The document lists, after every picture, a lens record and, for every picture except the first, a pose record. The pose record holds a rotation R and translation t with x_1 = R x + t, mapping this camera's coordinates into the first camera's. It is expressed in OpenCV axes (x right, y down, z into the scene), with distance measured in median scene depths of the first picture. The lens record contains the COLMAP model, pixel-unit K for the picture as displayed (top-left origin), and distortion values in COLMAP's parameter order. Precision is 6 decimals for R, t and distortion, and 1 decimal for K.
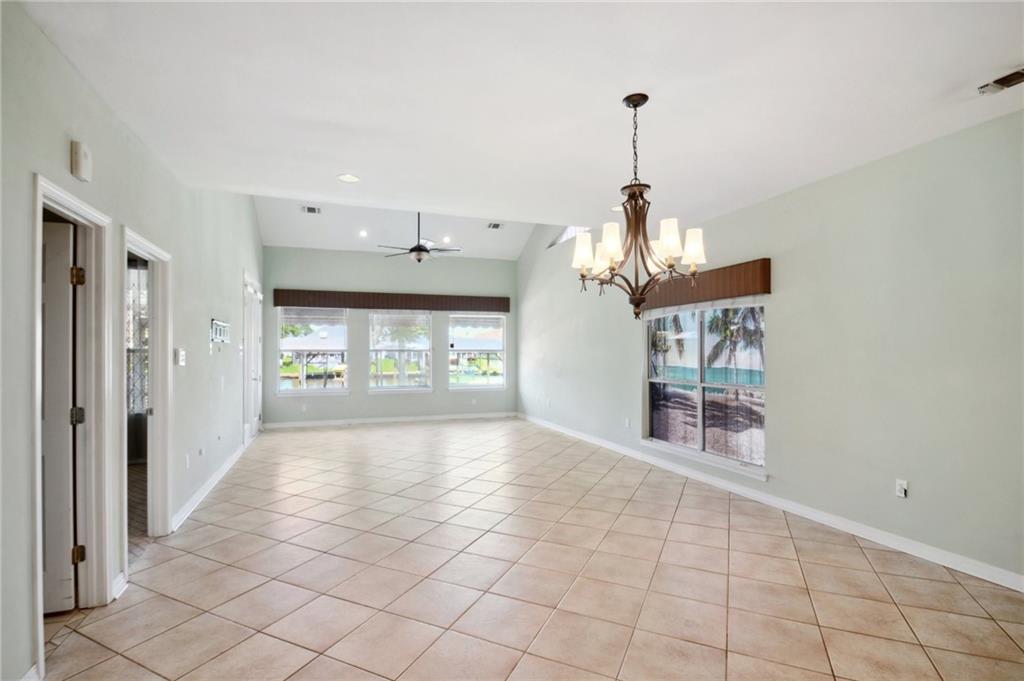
lens RADIAL K [[444.9, 0, 499.3], [0, 444.9, 348.6], [0, 0, 1]] dist [0.001751, 0.000001]
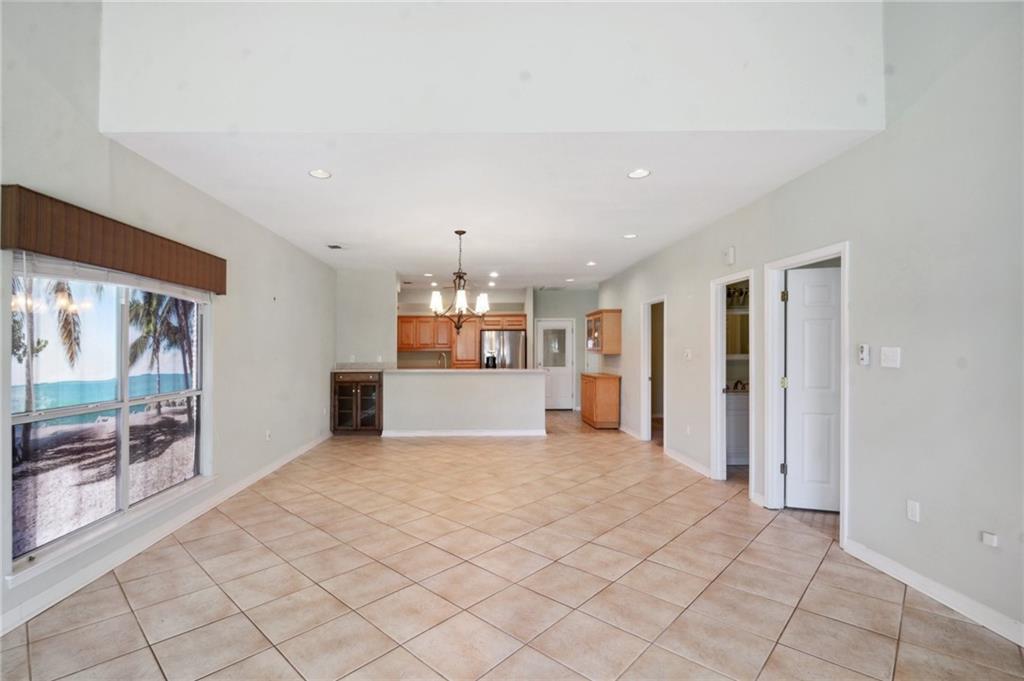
lens RADIAL K [[444.9, 0, 499.3], [0, 444.9, 348.6], [0, 0, 1]] dist [0.001751, 0.000001]
pose [[-0.956645, 0.006306, 0.291187, -0.158154], [0.002315, 0.999899, -0.014050, 0.007617], [-0.291246, -0.012767, -0.956563, 0.950358]]
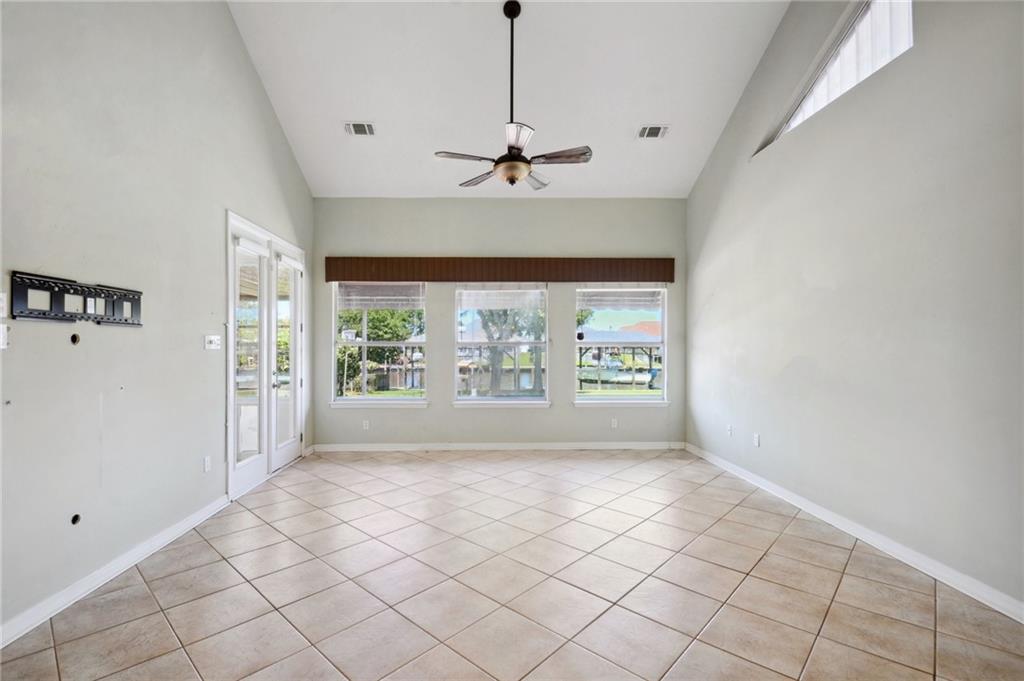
lens RADIAL K [[444.9, 0, 499.3], [0, 444.9, 348.6], [0, 0, 1]] dist [0.001751, 0.000001]
pose [[0.950294, 0.004071, -0.311326, -0.019288], [0.000052, 0.999912, 0.013234, 0.003633], [0.311353, -0.012593, 0.950211, 0.415400]]
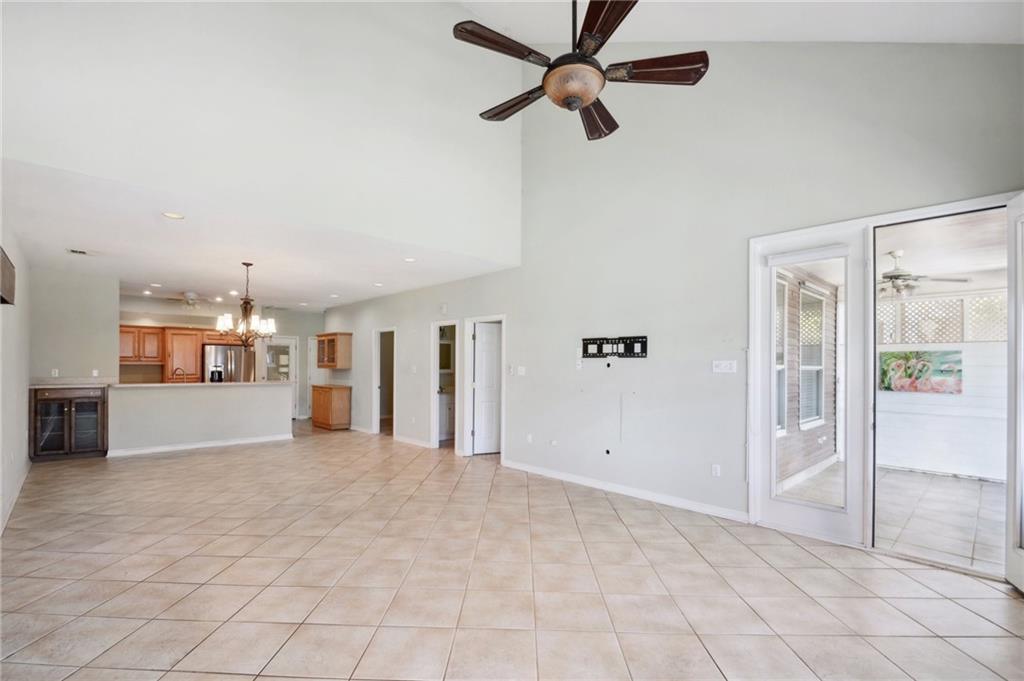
lens RADIAL K [[444.9, 0, 499.3], [0, 444.9, 348.6], [0, 0, 1]] dist [0.001751, 0.000001]
pose [[-0.907405, -0.021438, -0.419710, 0.022677], [-0.001667, 0.998874, -0.047418, 0.008156], [0.420254, -0.042328, -0.906419, 1.232172]]
